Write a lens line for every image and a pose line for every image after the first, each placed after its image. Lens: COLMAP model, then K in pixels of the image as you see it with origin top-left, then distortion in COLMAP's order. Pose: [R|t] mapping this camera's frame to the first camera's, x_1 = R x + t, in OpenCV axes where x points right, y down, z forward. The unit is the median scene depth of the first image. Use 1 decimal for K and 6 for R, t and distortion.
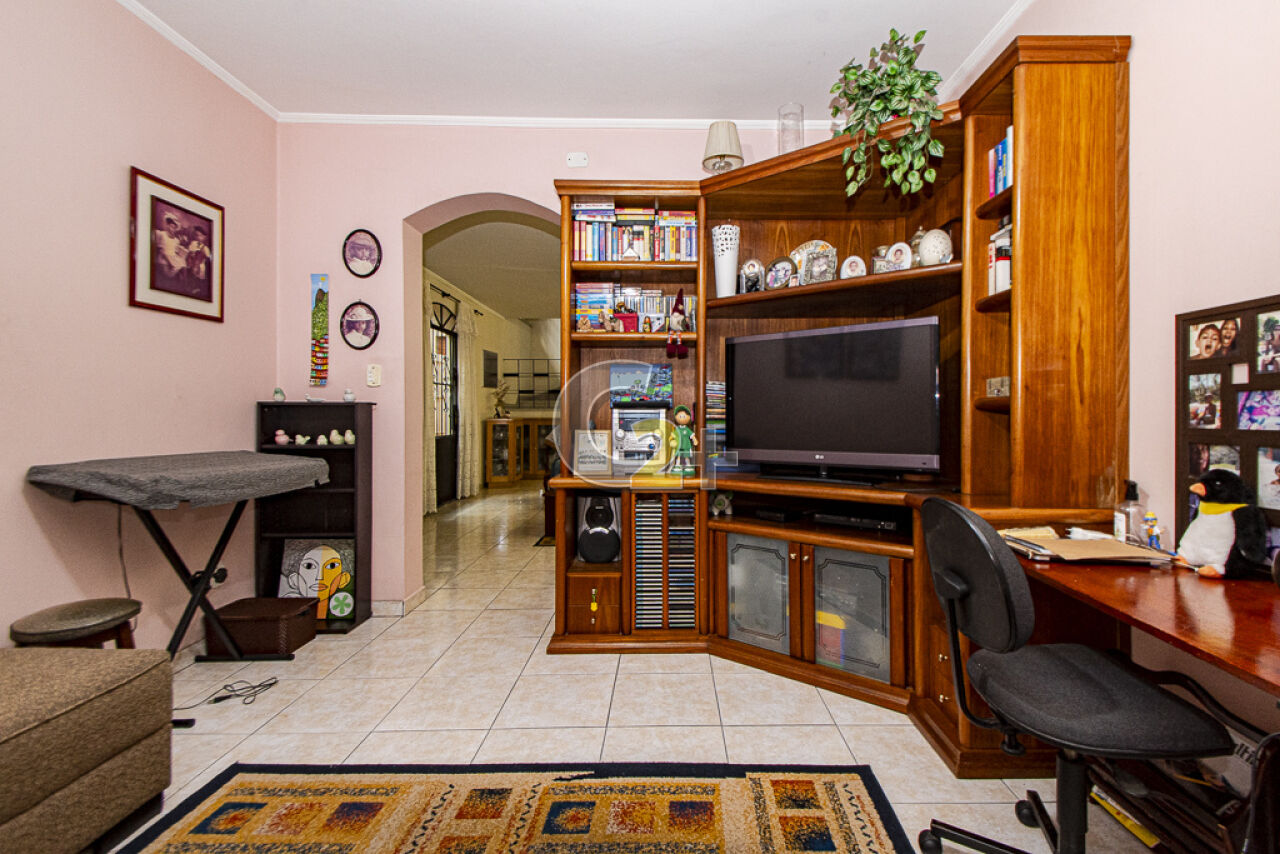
lens RADIAL K [[472.7, 0, 643.3], [0, 472.7, 418.6], [0, 0, 1]] dist [-0.000496, 0.000032]
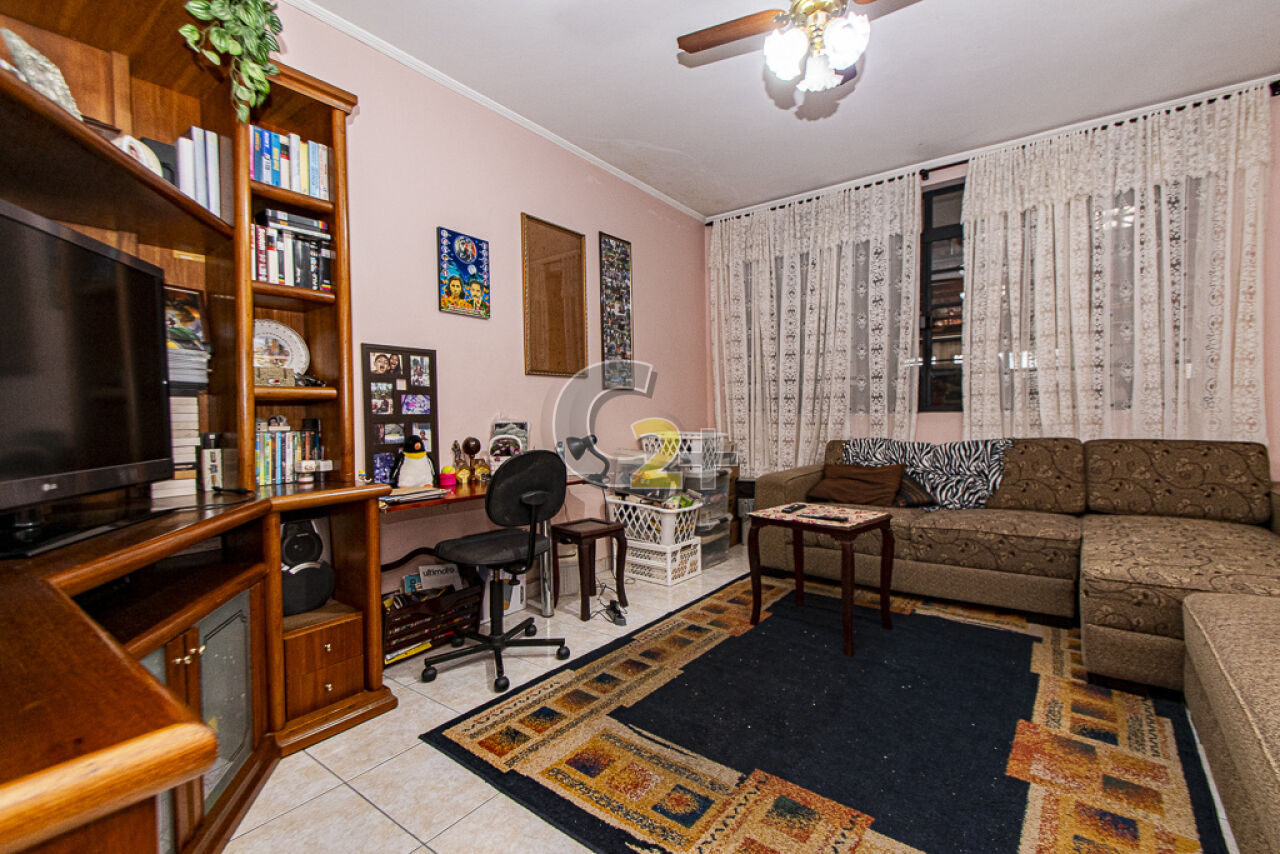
lens RADIAL K [[582.3, 0, 647.2], [0, 582.3, 428.2], [0, 0, 1]] dist [0.002498, -0.000004]
pose [[-0.783547, -0.004275, 0.621318, -0.767407], [0.016191, 0.999496, 0.027295, 0.025132], [-0.621122, 0.031447, -0.783083, 1.787127]]
